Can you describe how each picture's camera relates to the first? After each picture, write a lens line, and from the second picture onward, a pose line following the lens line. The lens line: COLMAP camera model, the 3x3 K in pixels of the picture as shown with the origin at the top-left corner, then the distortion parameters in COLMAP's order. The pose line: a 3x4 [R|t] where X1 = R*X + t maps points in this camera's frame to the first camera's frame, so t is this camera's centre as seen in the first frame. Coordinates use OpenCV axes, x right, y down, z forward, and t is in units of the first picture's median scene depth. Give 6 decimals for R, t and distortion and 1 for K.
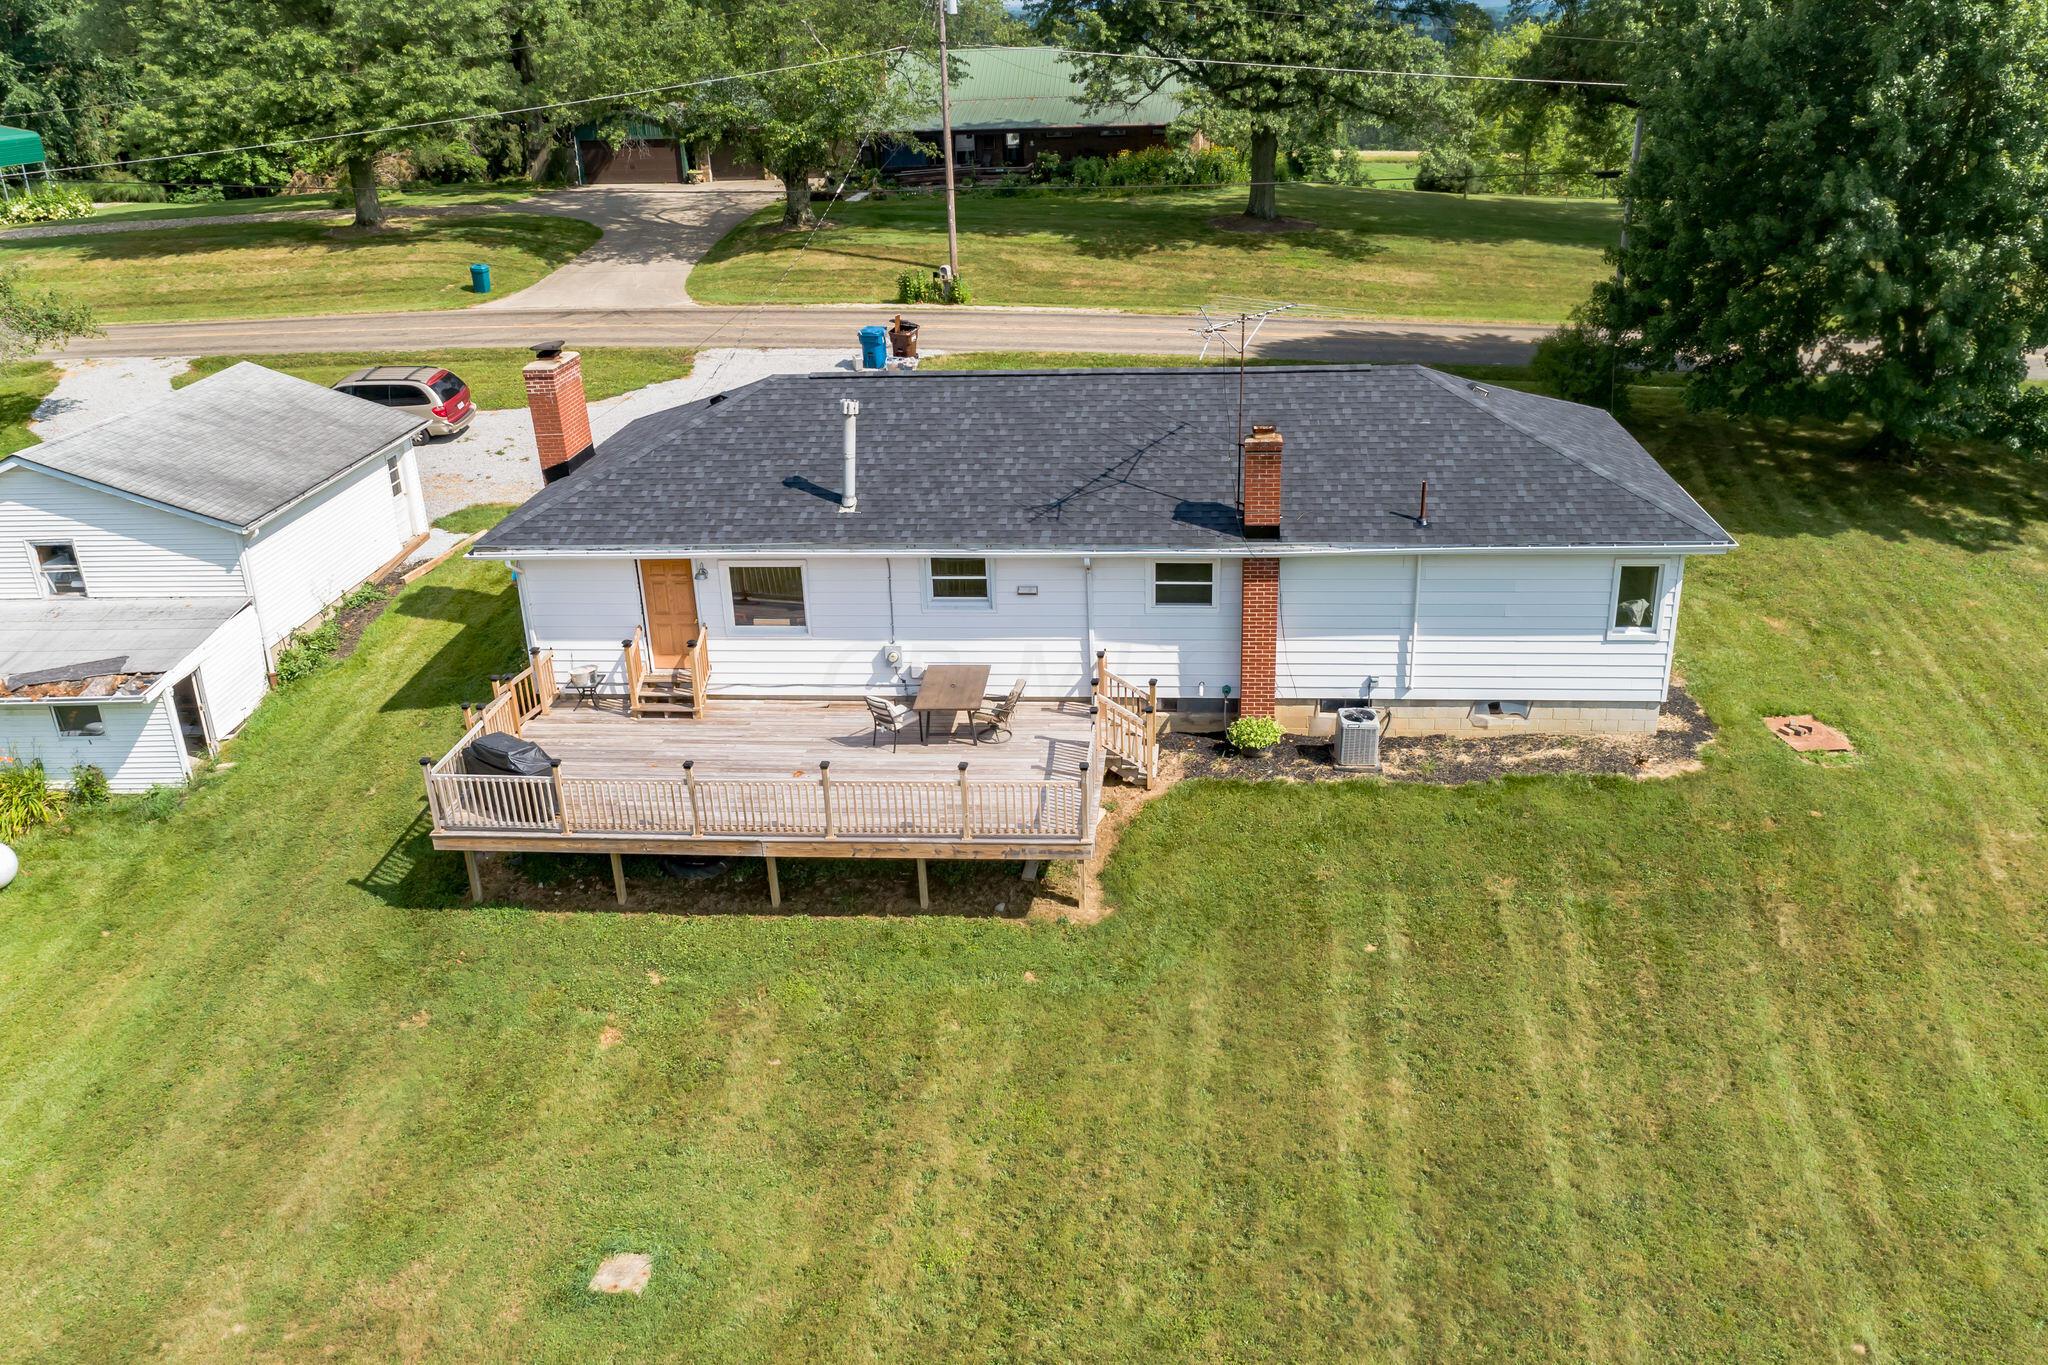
lens RADIAL K [[1639.6, 0, 1035.2], [0, 1639.6, 707.0], [0, 0, 1]] dist [-0.037427, 0.036985]
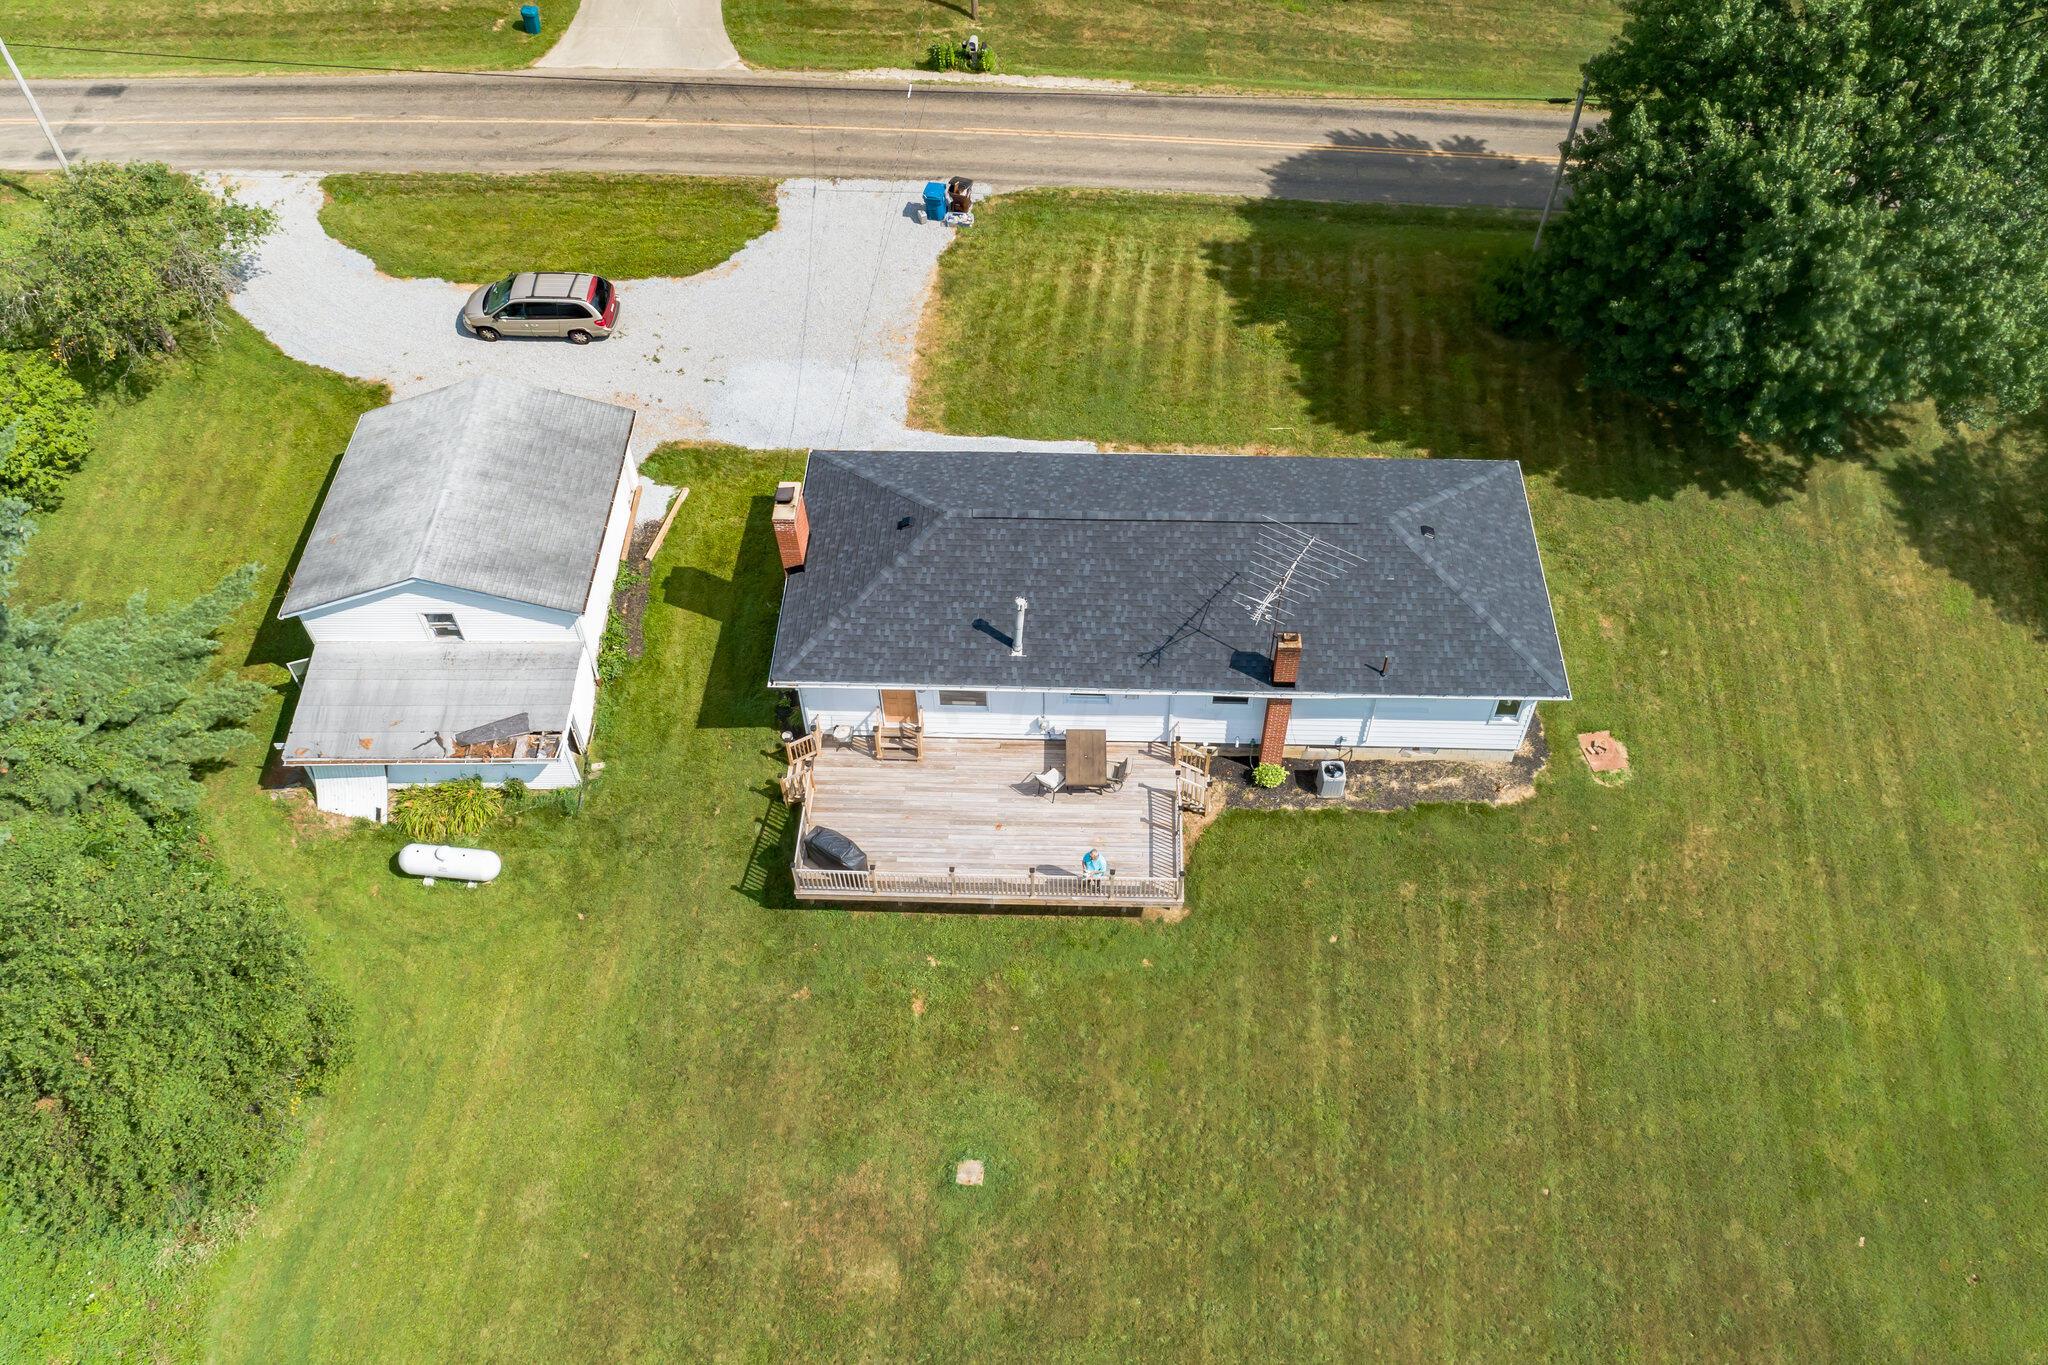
lens RADIAL K [[1639.6, 0, 1035.2], [0, 1639.6, 707.0], [0, 0, 1]] dist [-0.037427, 0.036985]
pose [[0.997921, -0.035775, 0.053599, -0.188219], [0.006323, 0.882095, 0.471030, -0.830176], [-0.064131, -0.469712, 0.880487, -0.400505]]
